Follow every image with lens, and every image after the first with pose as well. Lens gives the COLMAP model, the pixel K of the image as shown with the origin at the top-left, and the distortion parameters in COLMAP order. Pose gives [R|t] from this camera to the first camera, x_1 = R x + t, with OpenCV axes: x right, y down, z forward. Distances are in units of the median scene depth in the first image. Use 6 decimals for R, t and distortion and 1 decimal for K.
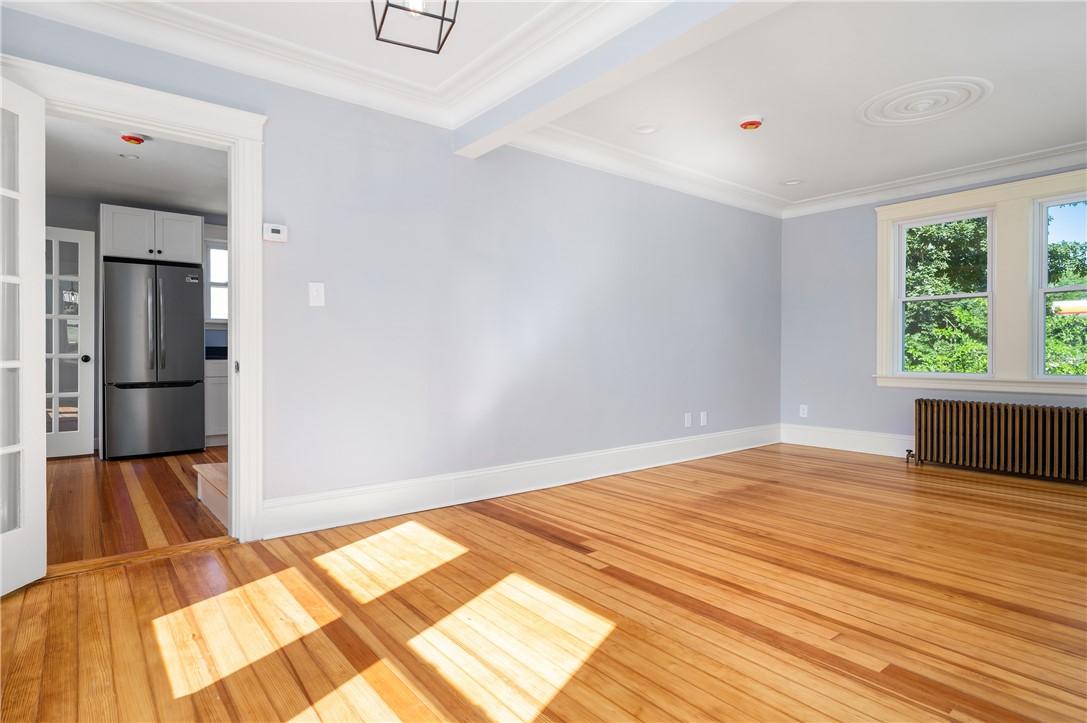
lens RADIAL K [[588.4, 0, 536.1], [0, 588.4, 354.8], [0, 0, 1]] dist [0.008060, -0.000938]
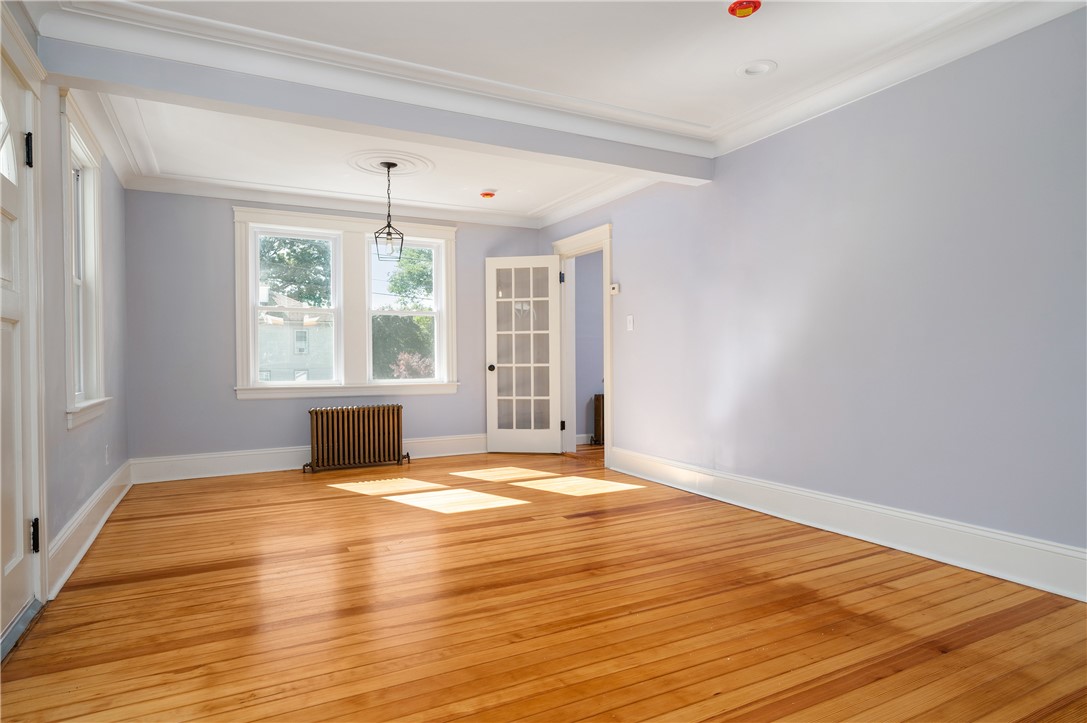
lens RADIAL K [[619.7, 0, 543.0], [0, 619.7, 366.7], [0, 0, 1]] dist [0.001919, -0.001110]
pose [[-0.191032, 0.014666, -0.981474, 1.375955], [-0.001978, 0.999881, 0.015326, -0.012926], [0.981582, 0.004869, -0.190980, 1.170433]]
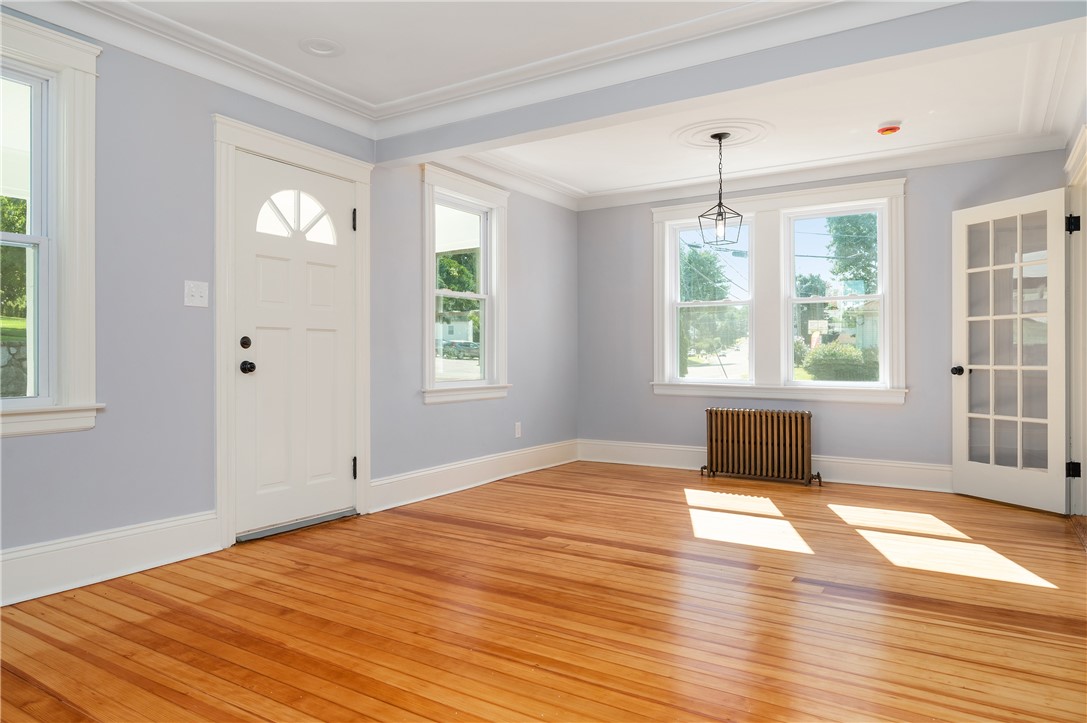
lens RADIAL K [[706.8, 0, 531.6], [0, 706.8, 355.4], [0, 0, 1]] dist [0.004070, -0.005999]
pose [[-0.948978, -0.002940, -0.315329, 0.804180], [-0.005604, 0.999956, 0.007540, -0.018419], [0.315293, 0.008923, -0.948952, 1.852134]]
